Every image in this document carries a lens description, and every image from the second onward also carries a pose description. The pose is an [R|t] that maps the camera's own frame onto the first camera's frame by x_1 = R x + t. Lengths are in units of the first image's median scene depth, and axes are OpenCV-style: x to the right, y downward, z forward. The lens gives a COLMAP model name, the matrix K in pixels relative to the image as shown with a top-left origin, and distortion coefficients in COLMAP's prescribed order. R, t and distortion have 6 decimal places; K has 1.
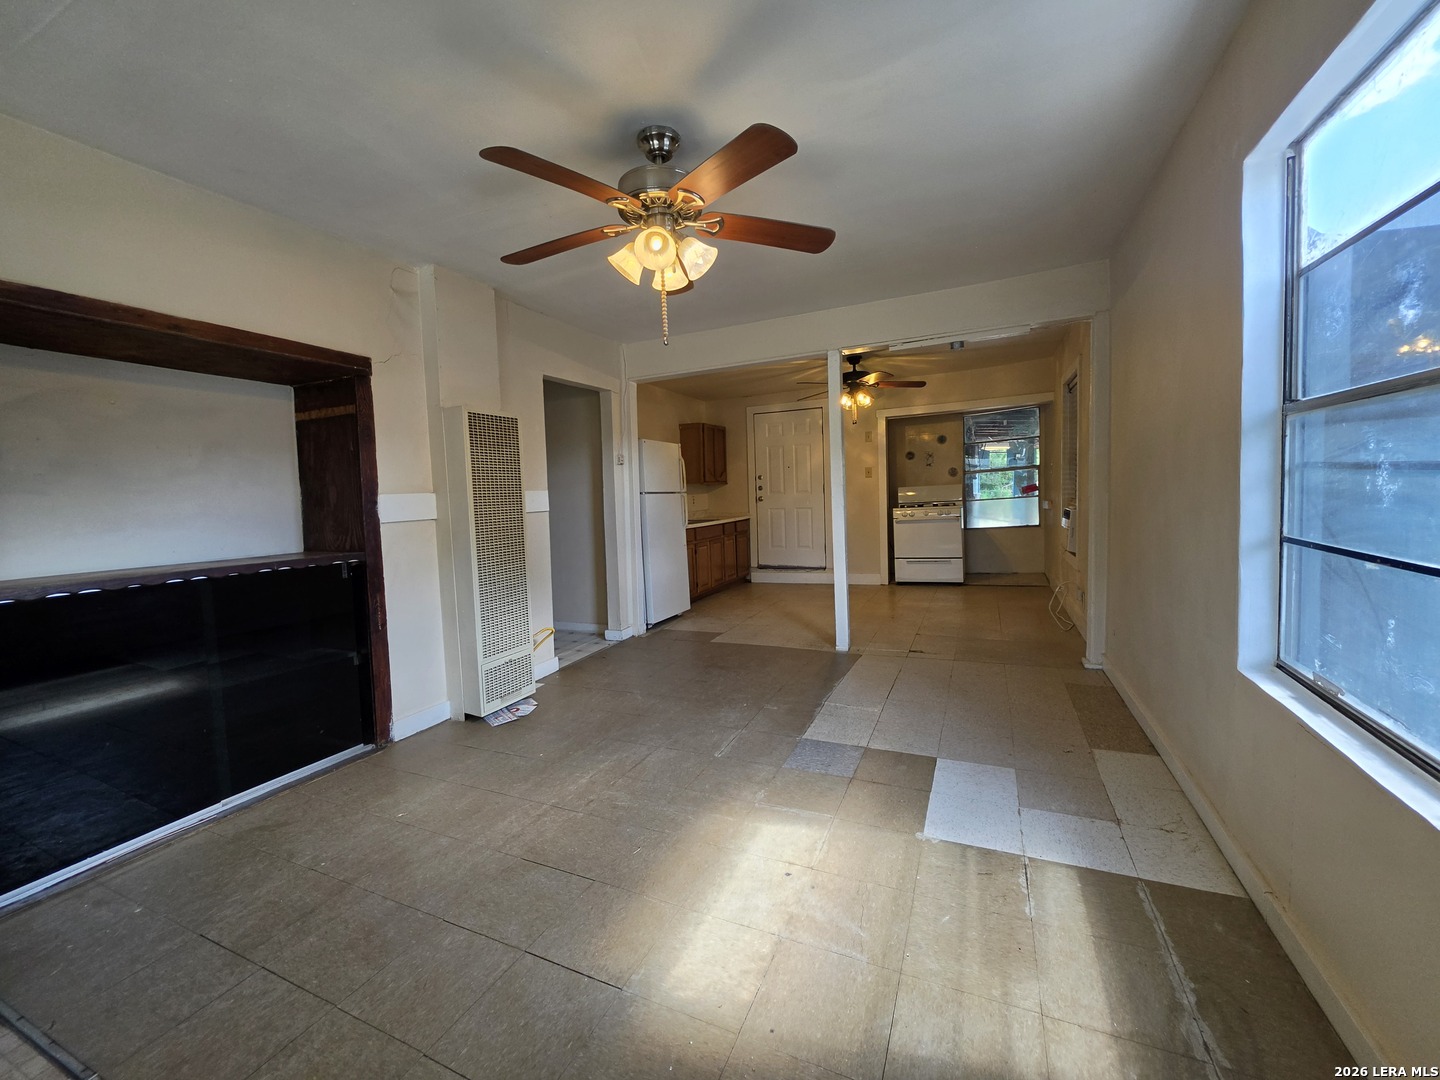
lens RADIAL K [[579.8, 0, 719.9], [0, 579.8, 529.7], [0, 0, 1]] dist [-0.006005, 0.001301]
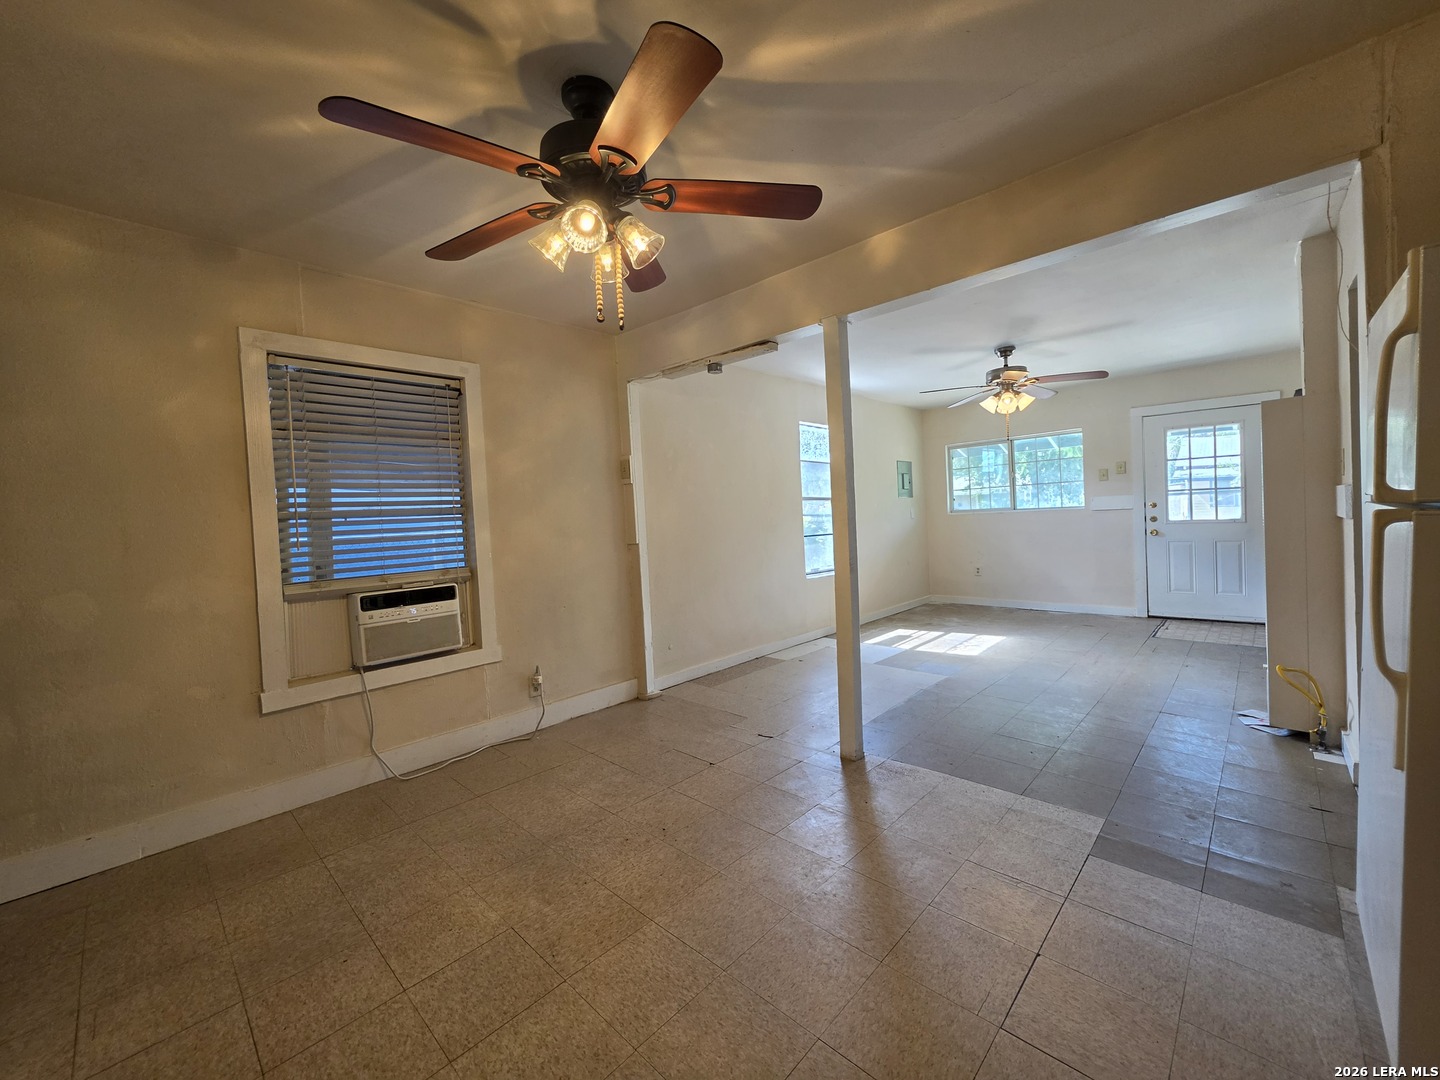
lens RADIAL K [[579.8, 0, 713.7], [0, 579.8, 532.7], [0, 0, 1]] dist [-0.006005, 0.001301]
pose [[-0.940572, 0.070100, 0.332280, 0.080782], [0.101733, 0.991689, 0.078759, -0.082200], [-0.323998, 0.107882, -0.939887, 1.103698]]
